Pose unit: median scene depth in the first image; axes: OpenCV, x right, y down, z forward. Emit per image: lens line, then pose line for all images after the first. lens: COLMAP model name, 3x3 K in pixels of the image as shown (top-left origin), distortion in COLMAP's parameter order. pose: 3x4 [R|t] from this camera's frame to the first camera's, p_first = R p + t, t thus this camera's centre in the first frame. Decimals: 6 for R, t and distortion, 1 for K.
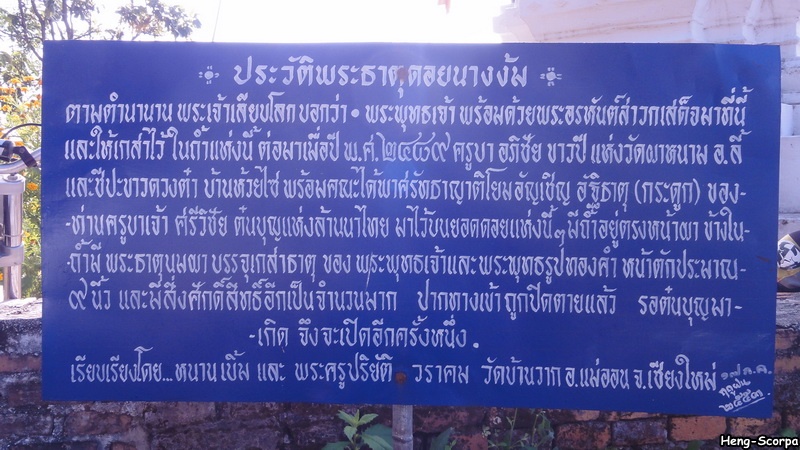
lens RADIAL K [[829.7, 0, 399.8], [0, 829.7, 225.2], [0, 0, 1]] dist [0.005261, 0.000000]
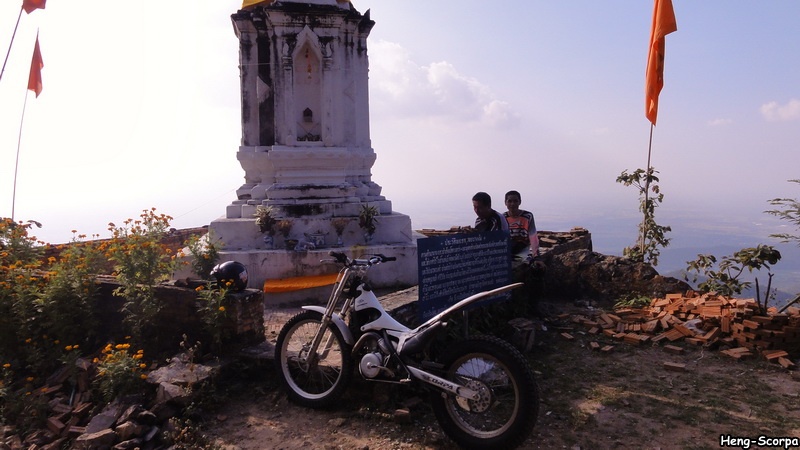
lens RADIAL K [[622.6, 0, 400.3], [0, 622.6, 224.6], [0, 0, 1]] dist [-0.000452, -0.000276]
pose [[0.626594, -0.069265, 0.776262, -2.969450], [0.051668, 0.997543, 0.047303, -0.454357], [-0.777631, 0.010468, 0.628633, -0.934904]]
